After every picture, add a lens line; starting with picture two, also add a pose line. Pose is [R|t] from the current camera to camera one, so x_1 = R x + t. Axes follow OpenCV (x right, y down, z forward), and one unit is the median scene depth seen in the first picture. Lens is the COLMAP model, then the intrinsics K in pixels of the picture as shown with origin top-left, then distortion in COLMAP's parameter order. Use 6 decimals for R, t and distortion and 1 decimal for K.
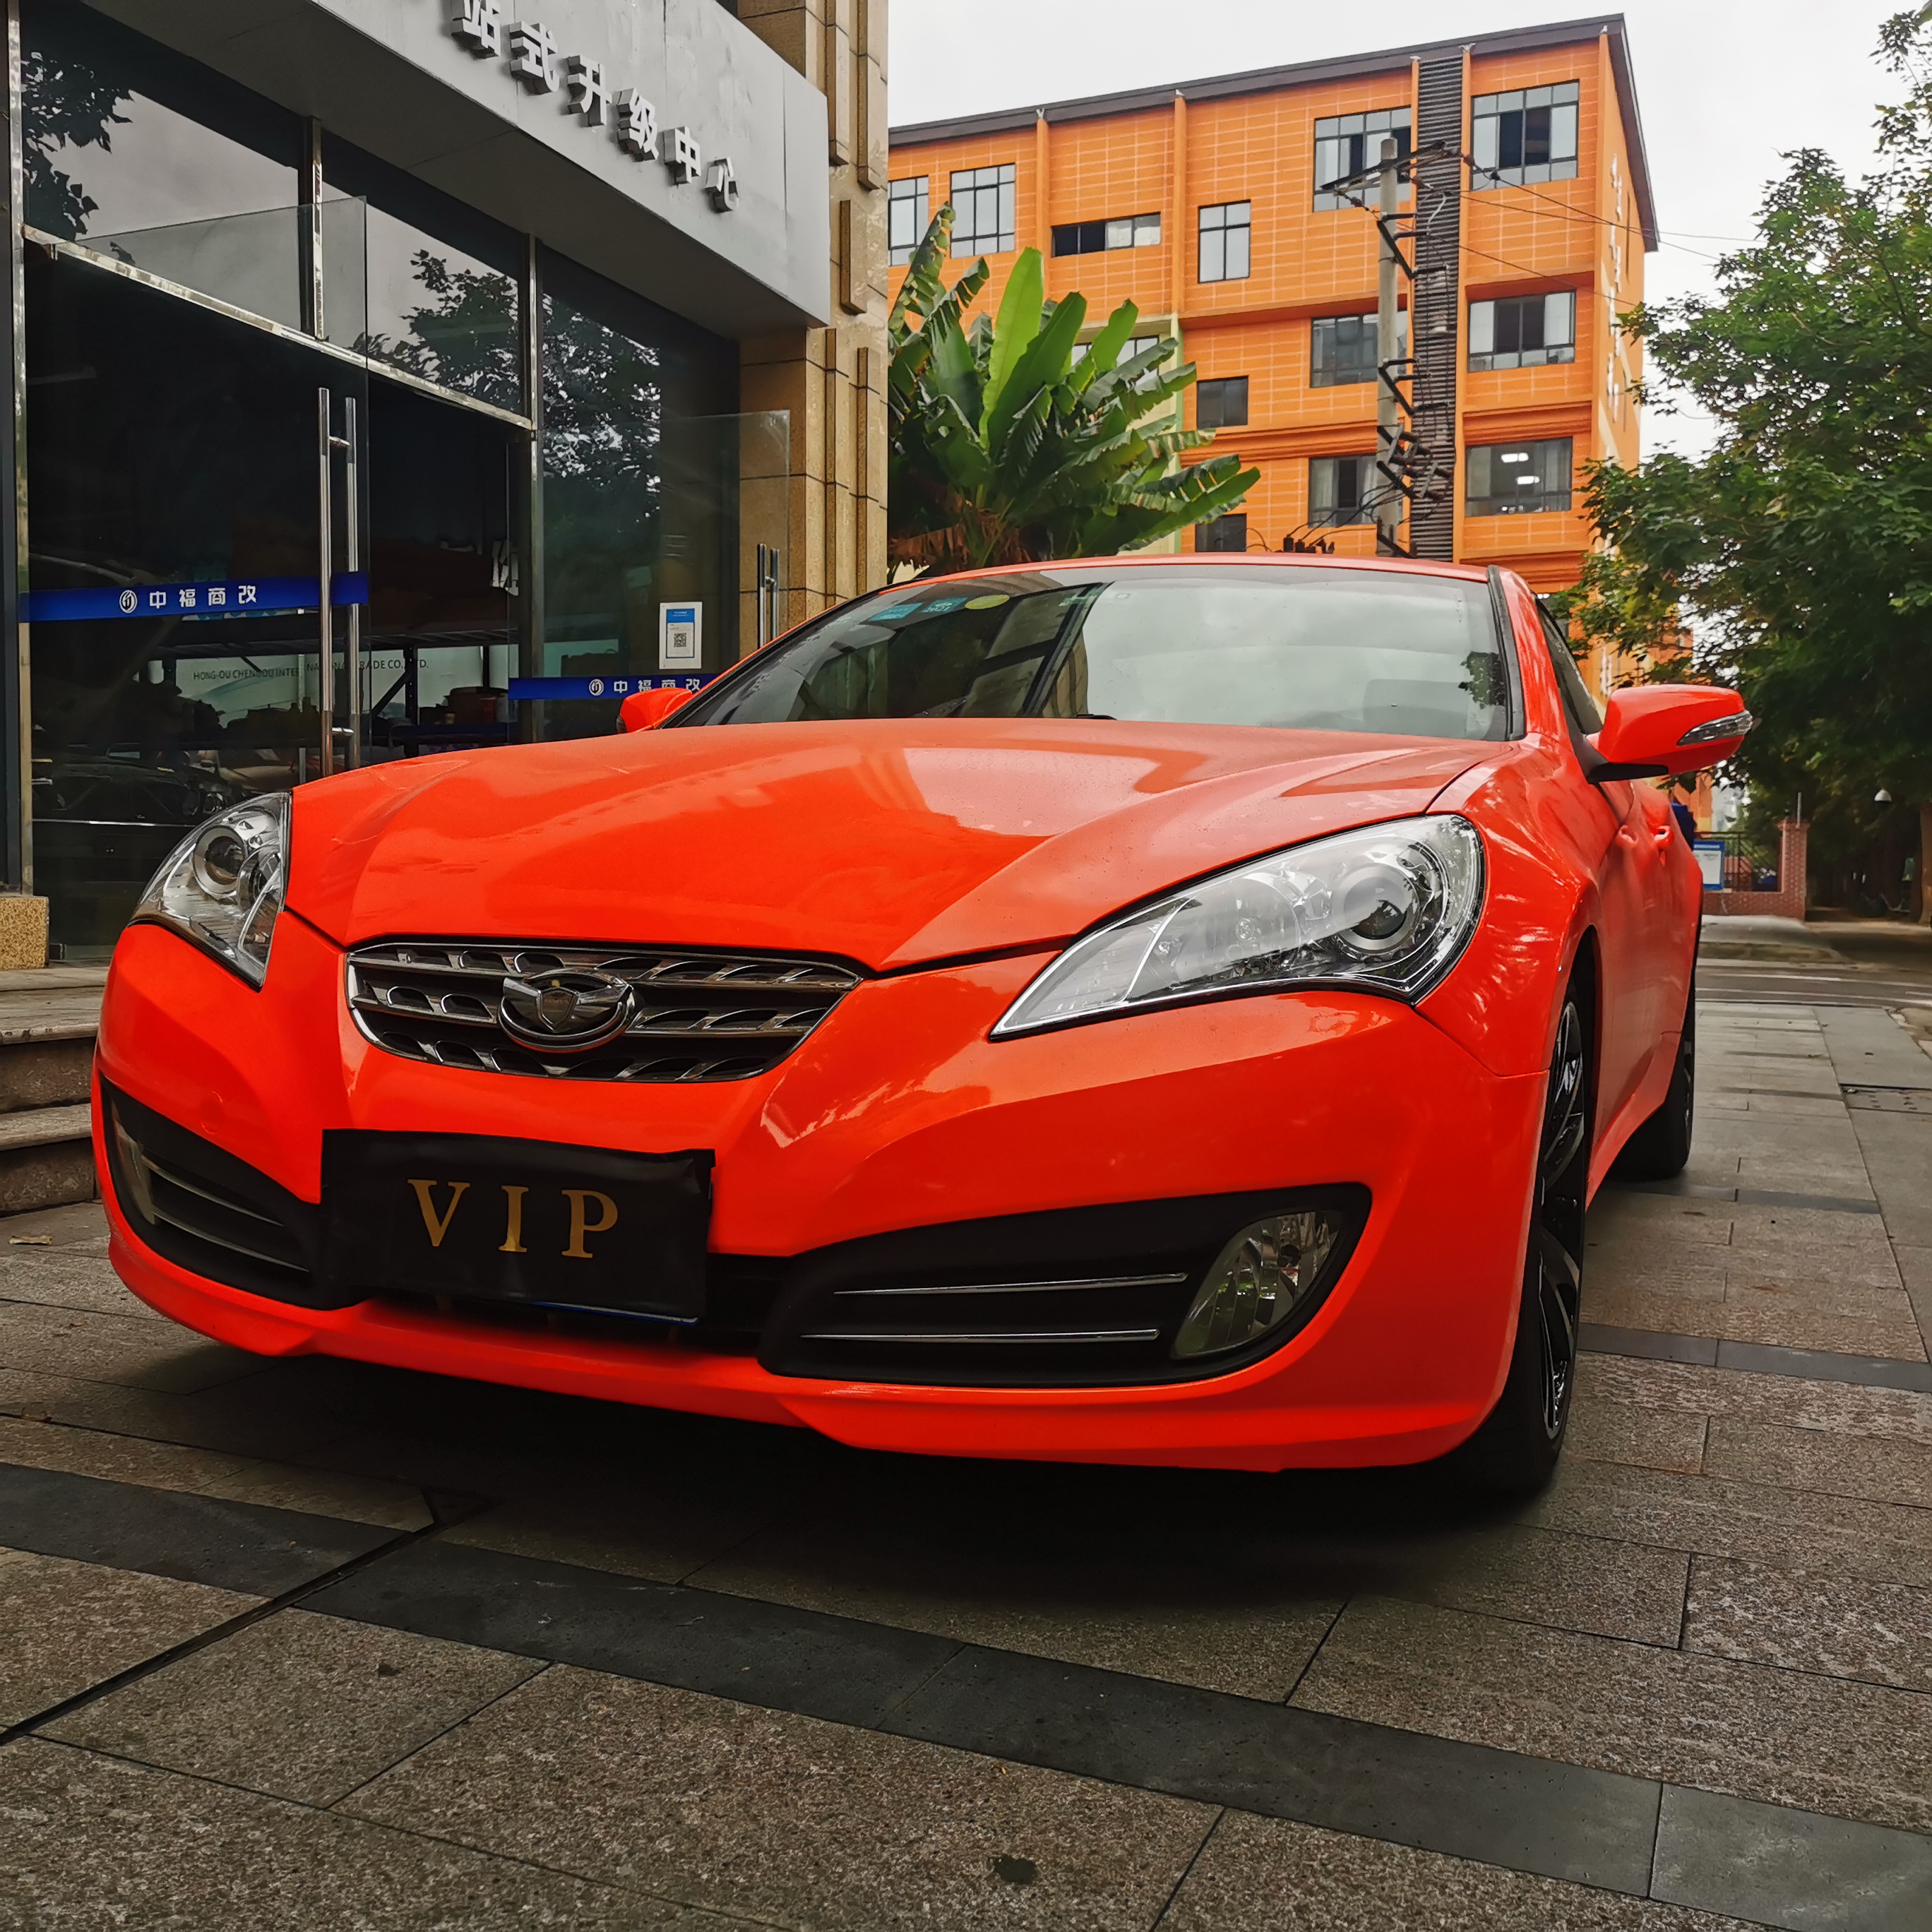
lens RADIAL K [[1974.9, 0, 956.9], [0, 1974.9, 972.0], [0, 0, 1]] dist [0.018726, 0.000000]
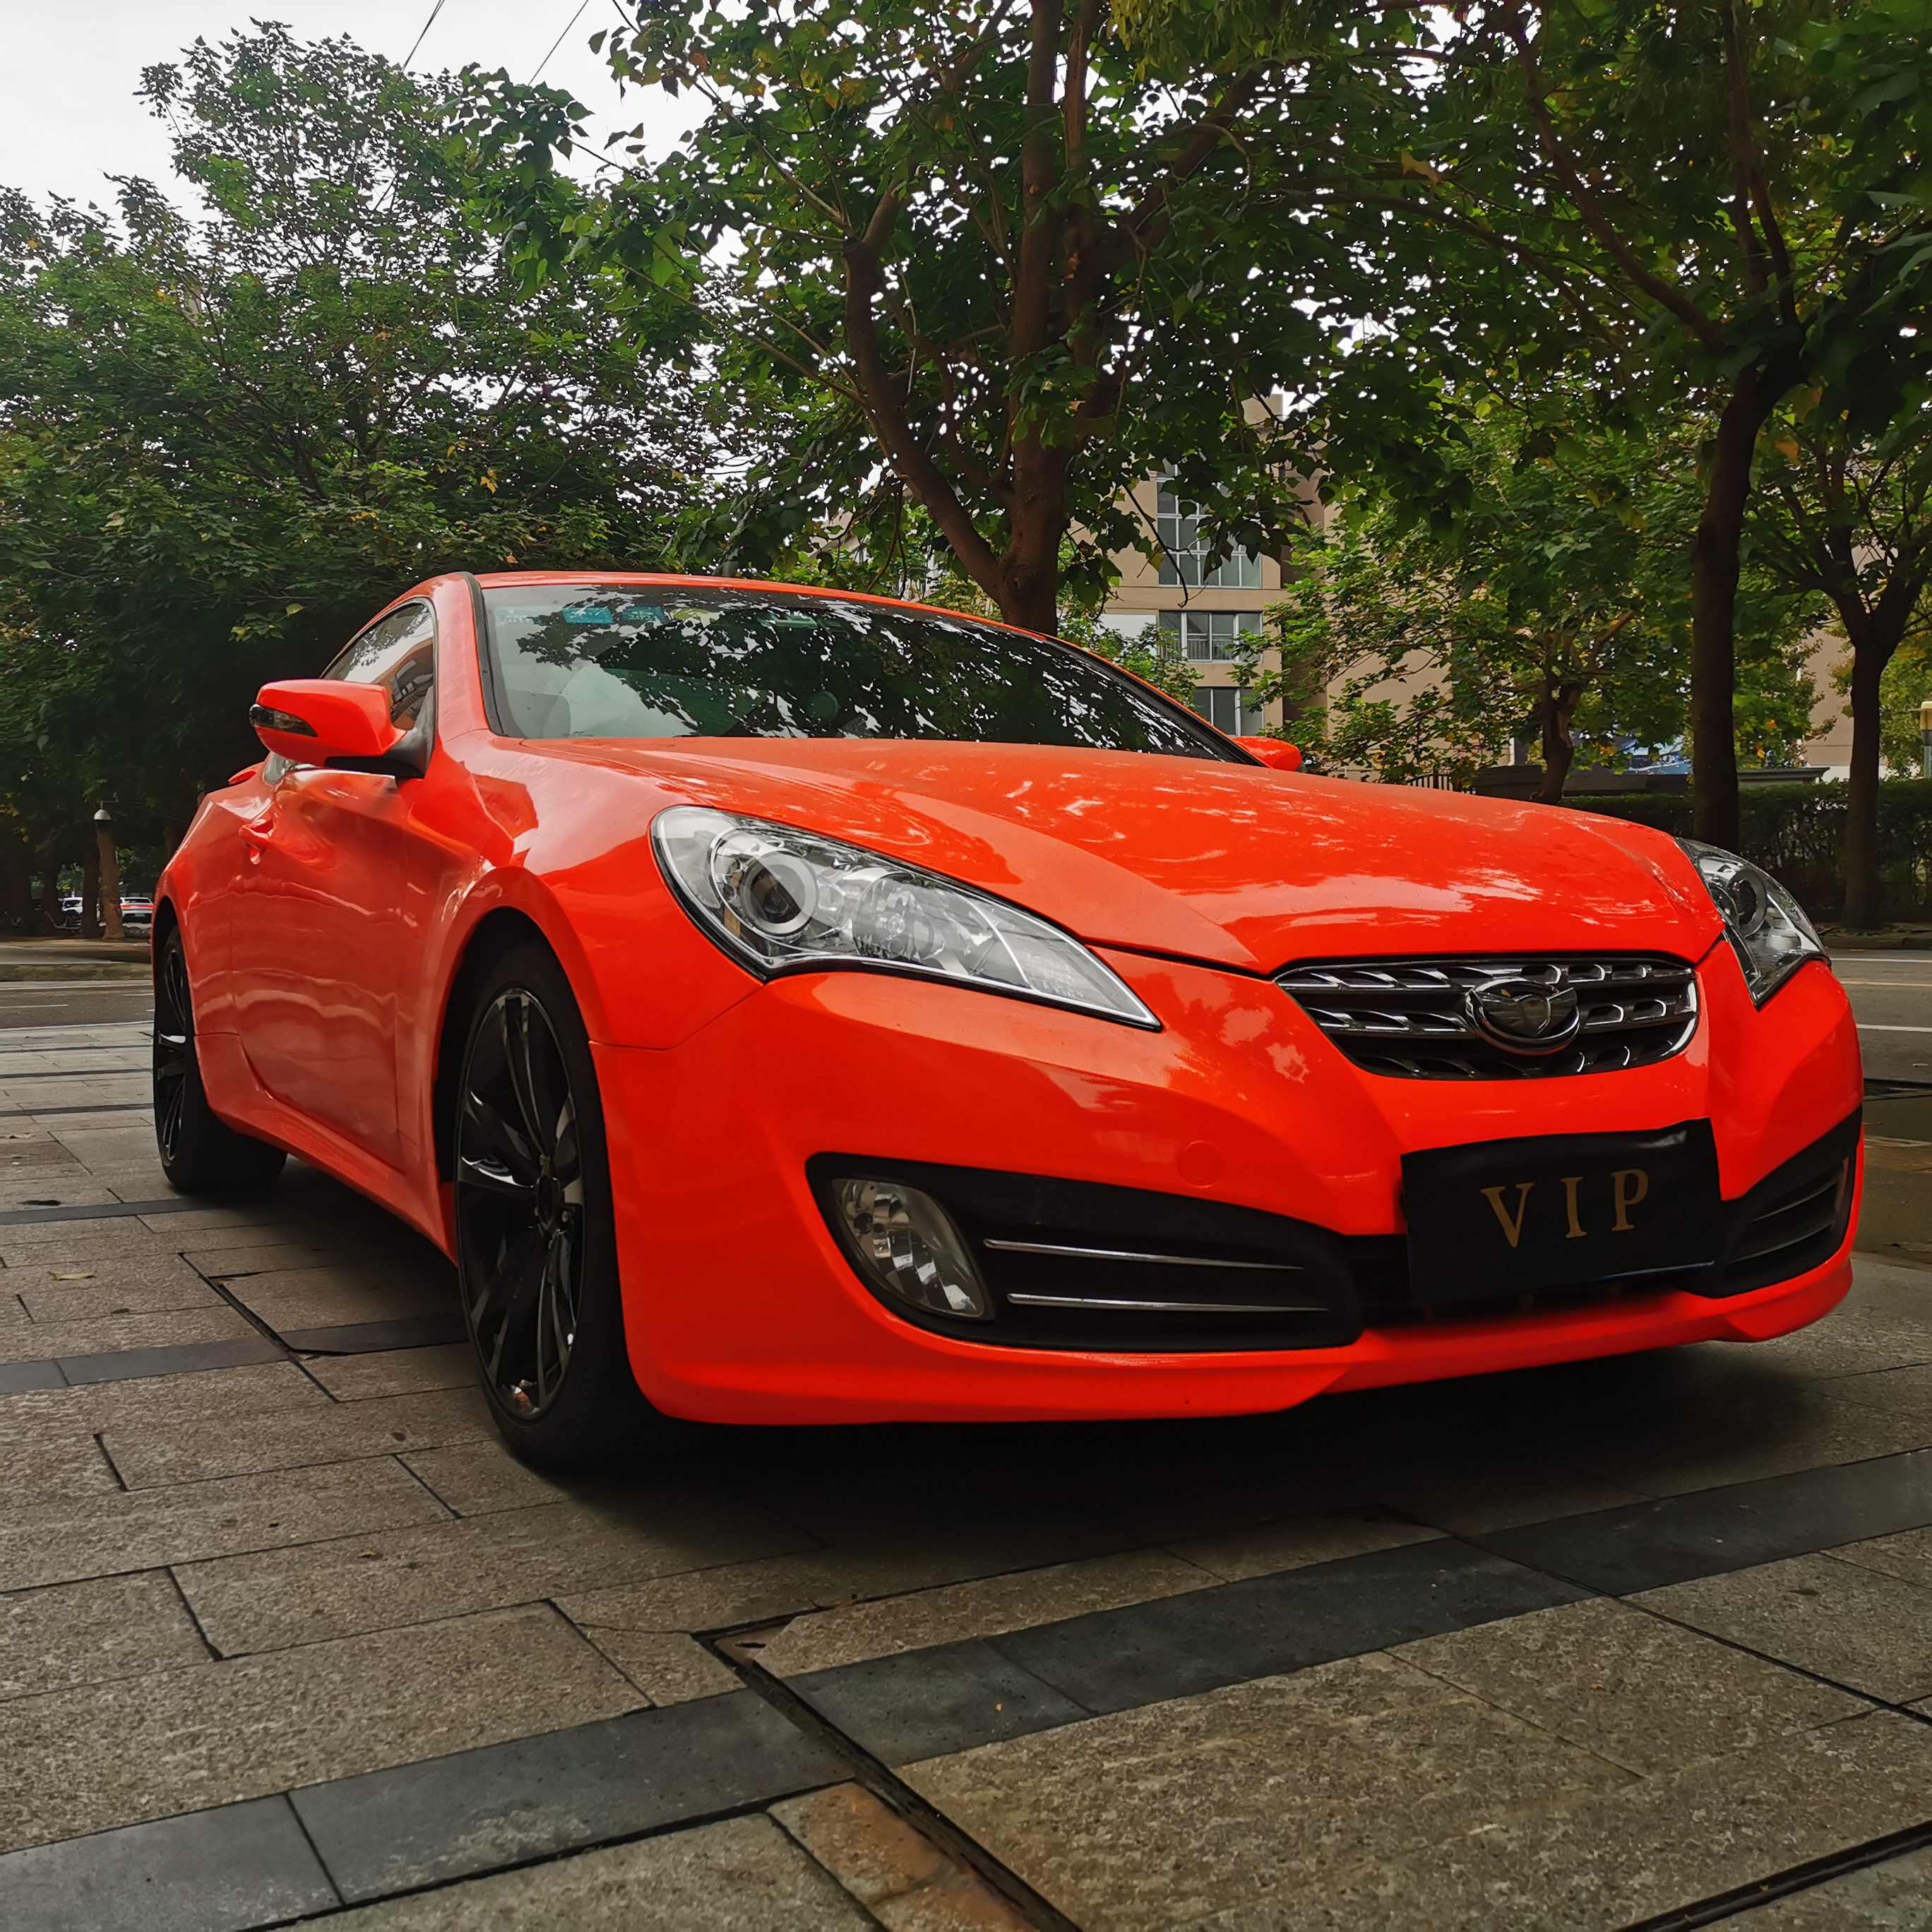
lens RADIAL K [[1974.9, 0, 958.3], [0, 1974.9, 961.5], [0, 0, 1]] dist [0.018726, 0.000000]
pose [[0.614783, -0.042448, 0.787553, -0.102479], [0.053350, 0.998502, 0.012171, -0.003355], [-0.786890, 0.034533, 0.616127, 0.046777]]
